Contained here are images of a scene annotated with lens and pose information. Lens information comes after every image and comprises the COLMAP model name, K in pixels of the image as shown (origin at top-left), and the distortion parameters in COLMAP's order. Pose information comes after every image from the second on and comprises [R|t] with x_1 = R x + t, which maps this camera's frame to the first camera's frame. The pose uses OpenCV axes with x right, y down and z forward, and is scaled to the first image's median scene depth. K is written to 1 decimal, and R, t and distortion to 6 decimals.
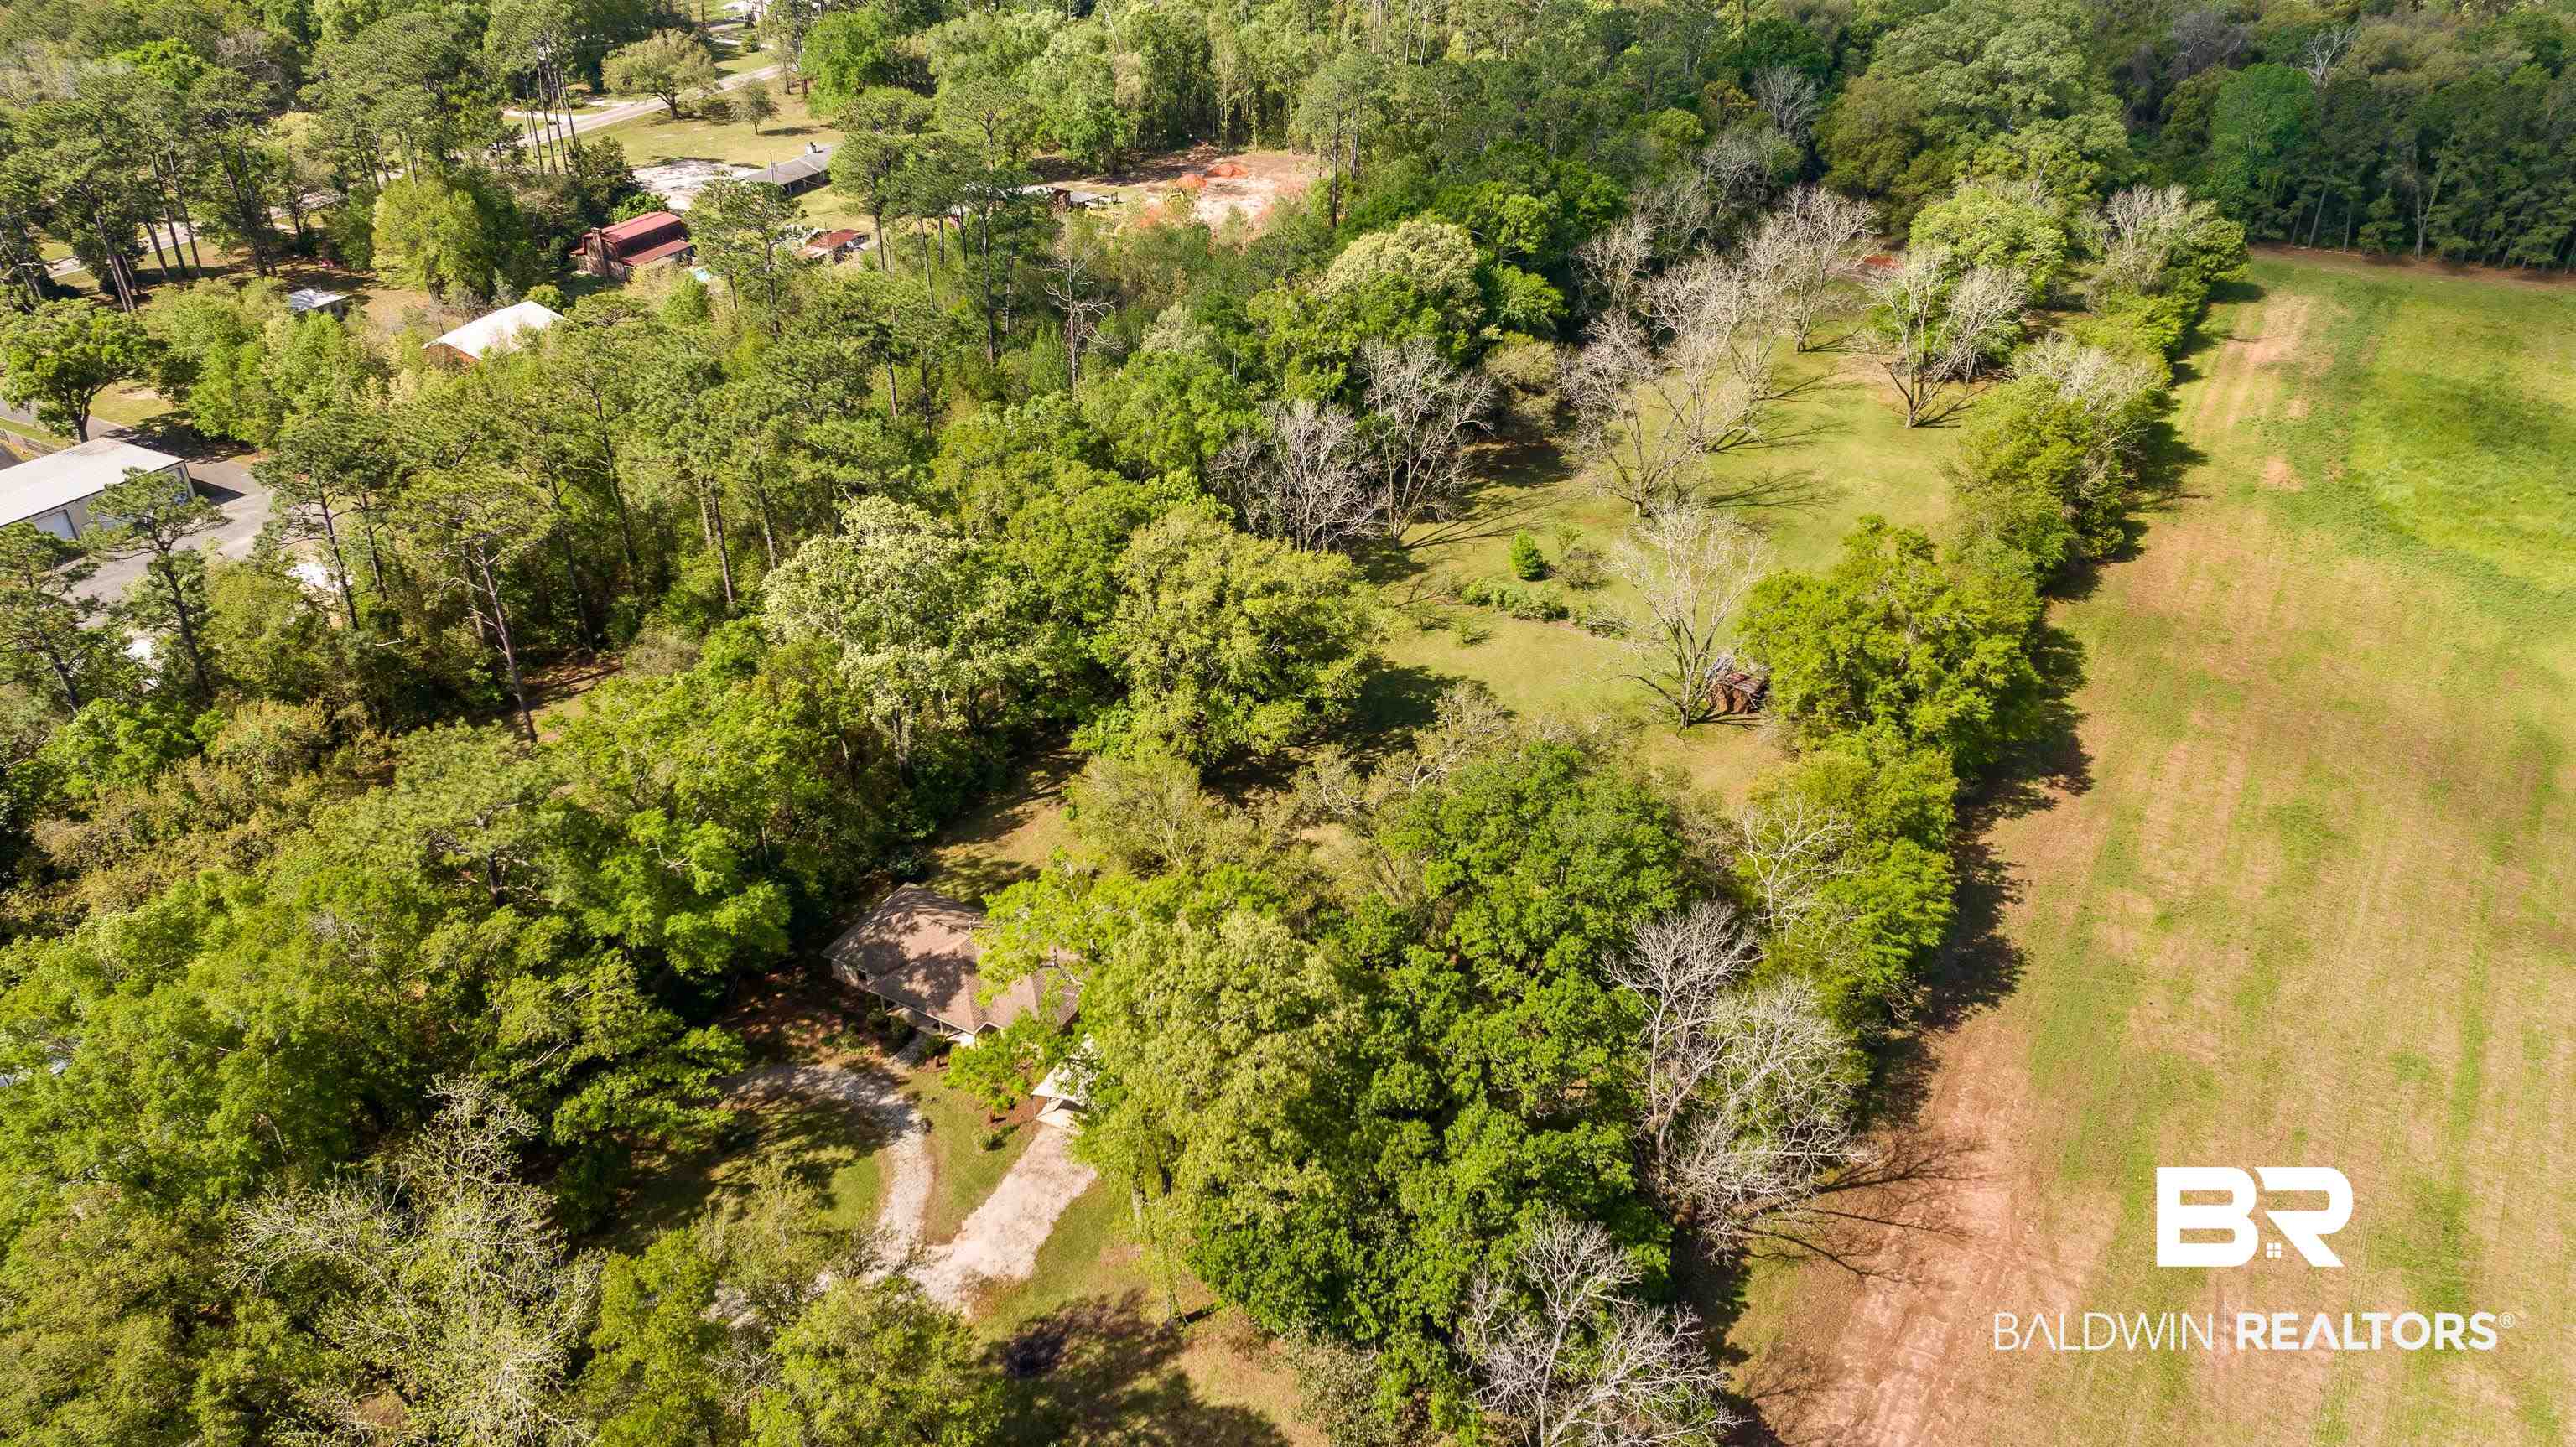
lens RADIAL K [[1783.7, 0, 1291.7], [0, 1783.7, 735.5], [0, 0, 1]] dist [-0.050887, 0.046232]
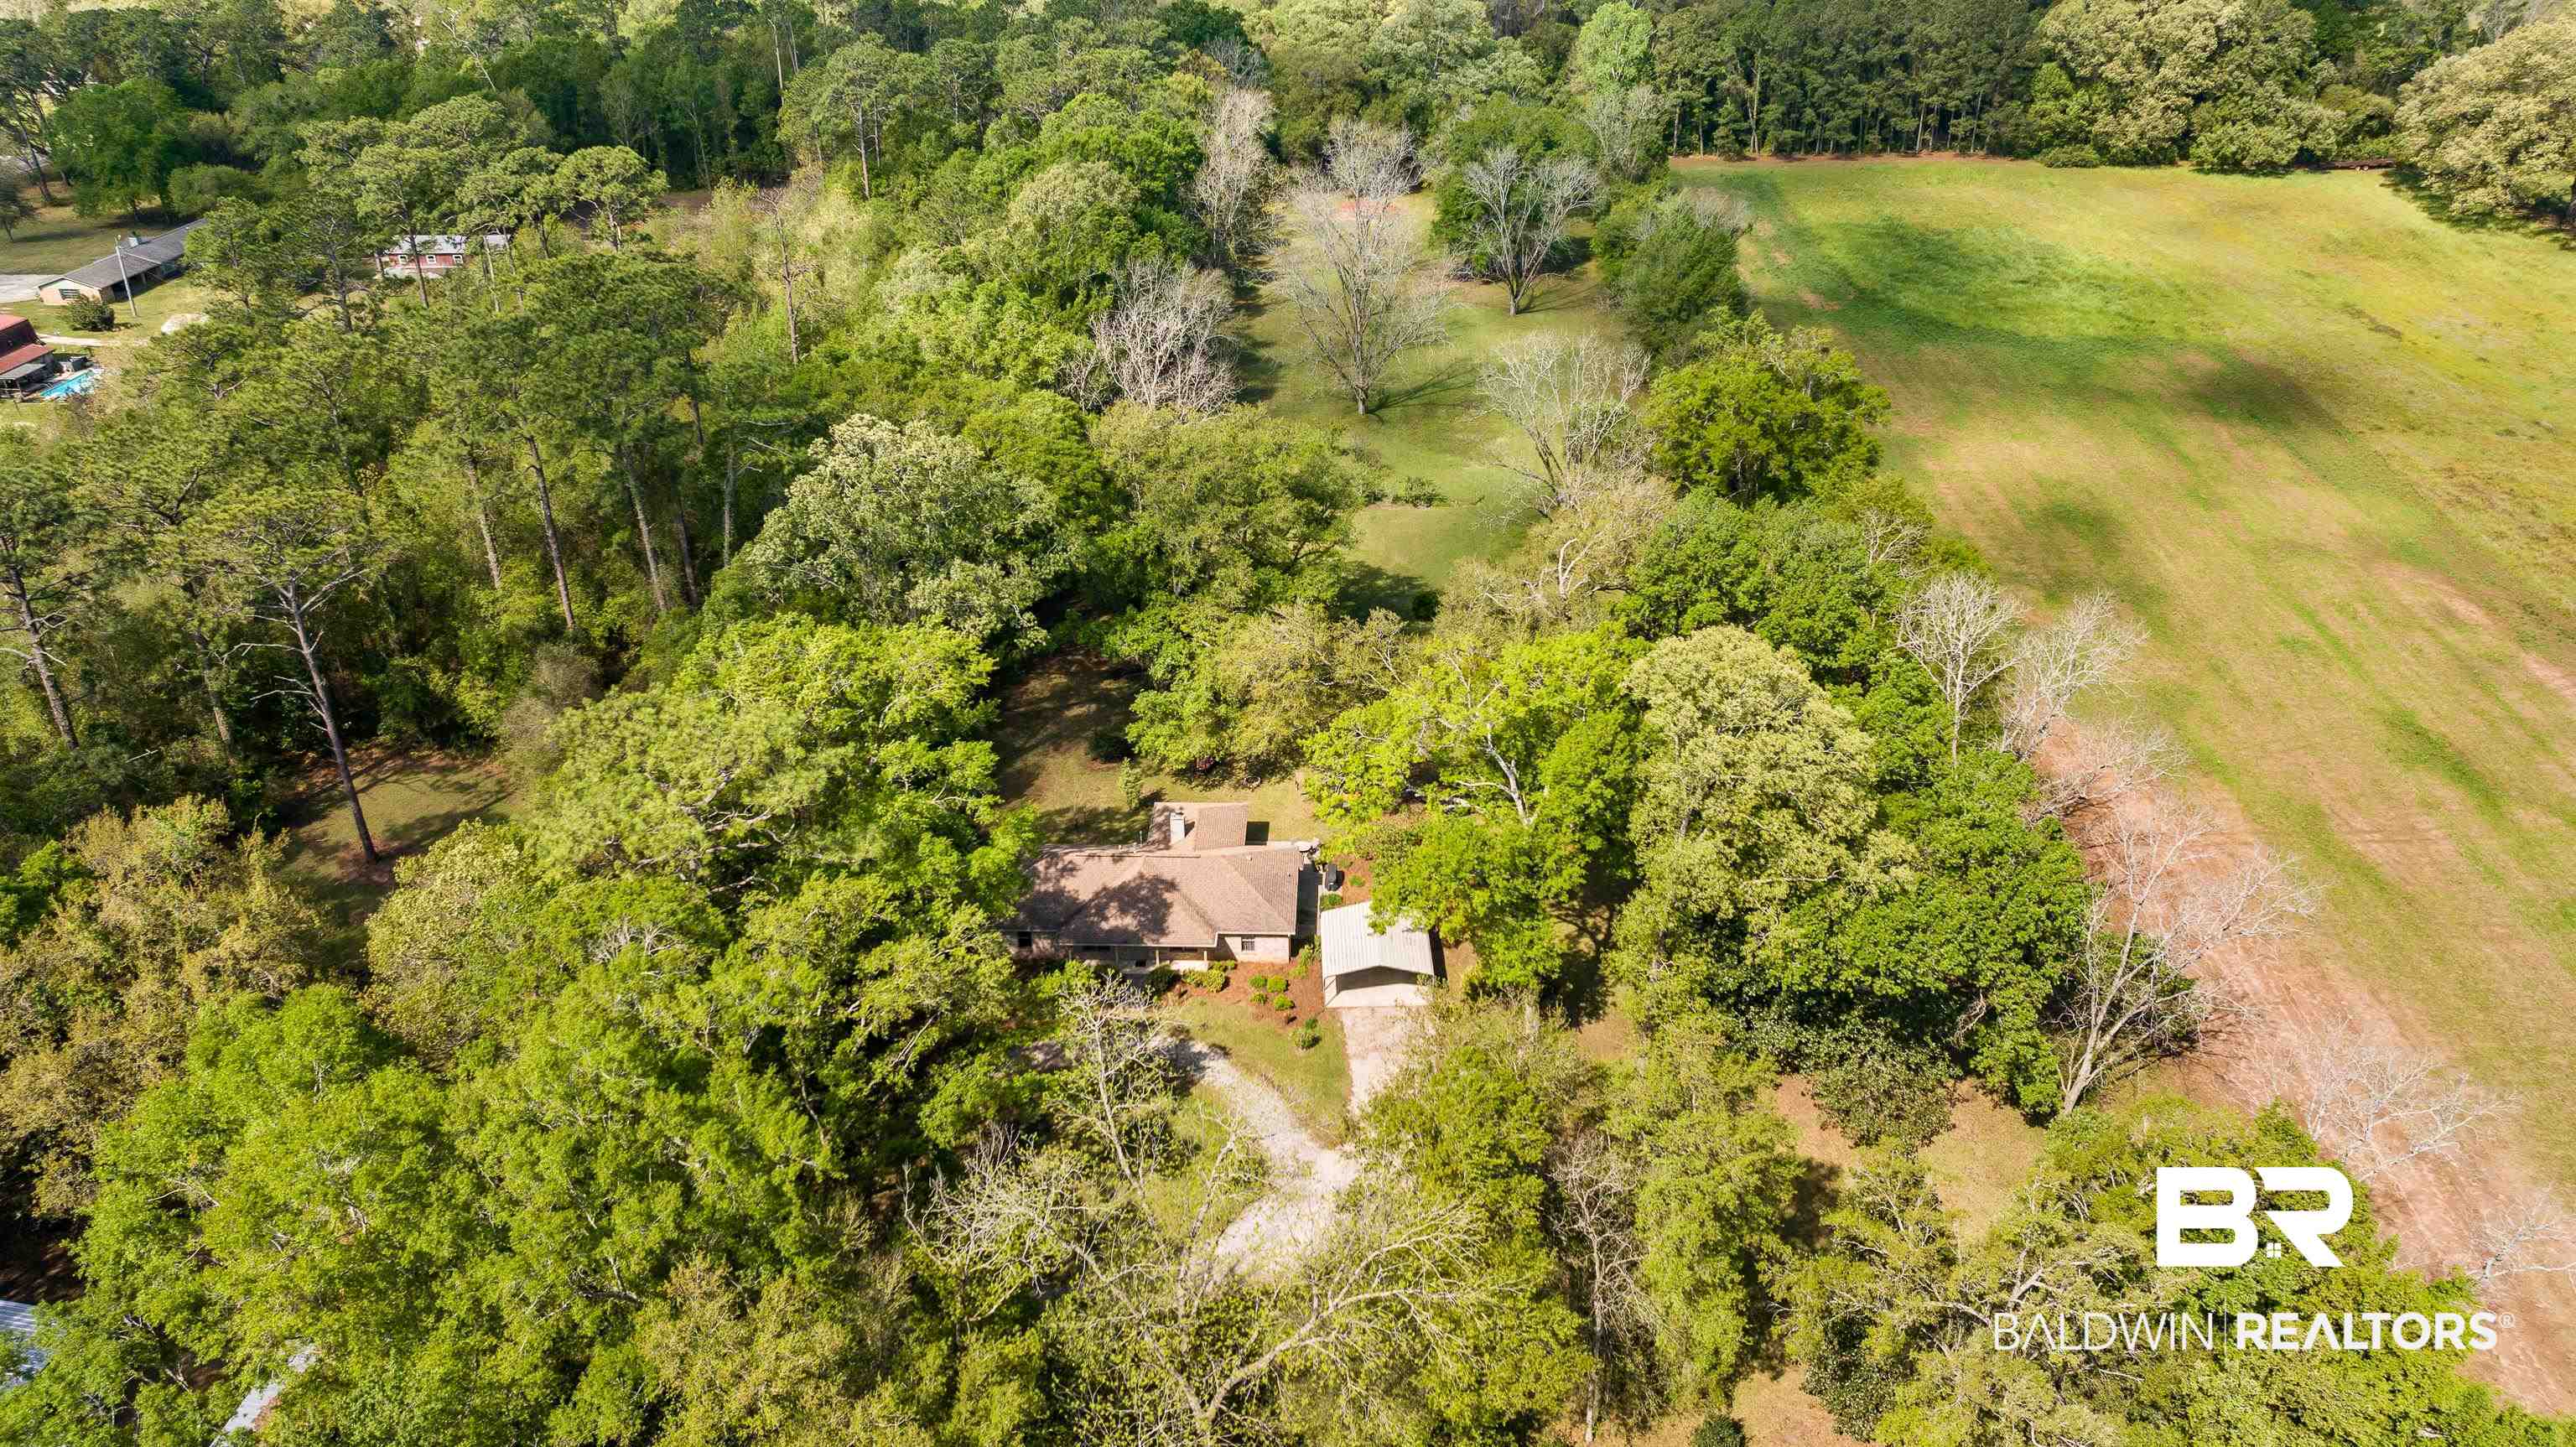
lens RADIAL K [[1783.7, 0, 1291.7], [0, 1783.7, 735.5], [0, 0, 1]] dist [-0.050887, 0.046232]
pose [[0.883871, -0.226355, 0.409312, -0.424733], [0.249625, 0.968336, -0.003539, 0.069532], [-0.395550, 0.105302, 0.912388, 0.144520]]
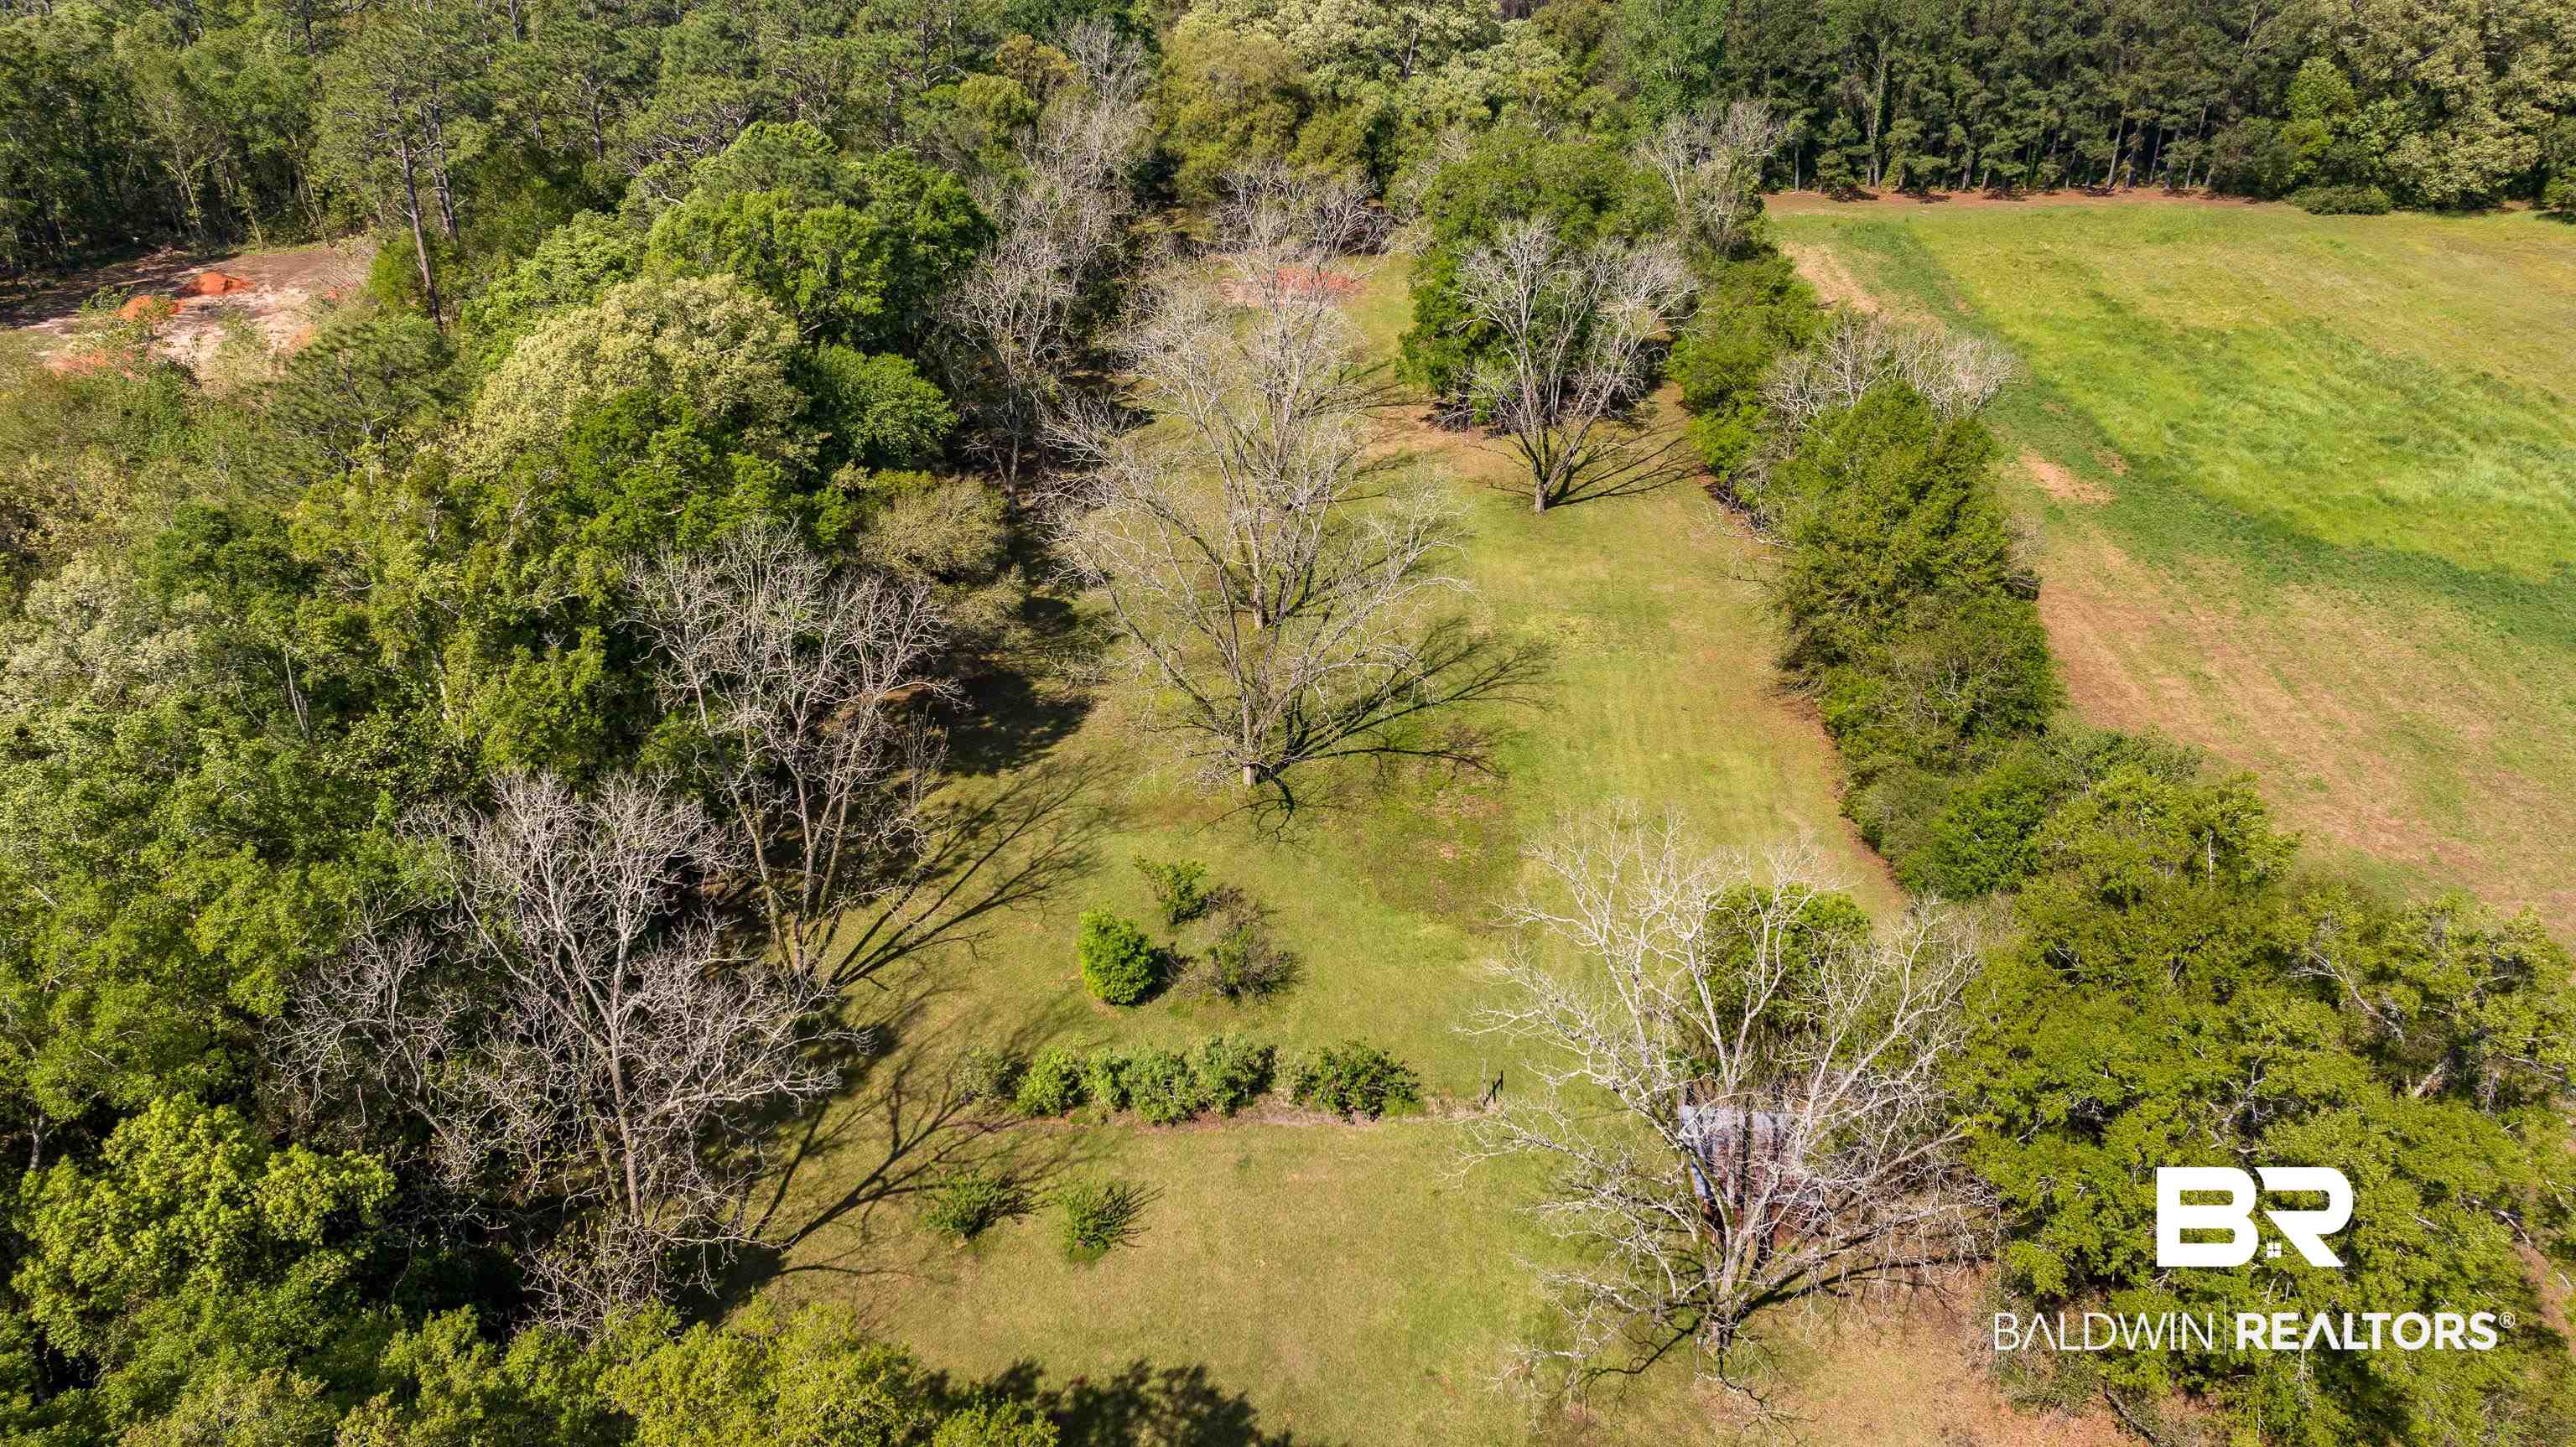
lens RADIAL K [[1808.3, 0, 1306.3], [0, 1808.3, 727.9], [0, 0, 1]] dist [-0.057586, 0.068673]
pose [[0.876256, -0.228796, 0.424061, -0.007987], [0.250836, 0.968021, 0.003969, -0.192724], [-0.411409, 0.102892, 0.905625, 0.742757]]
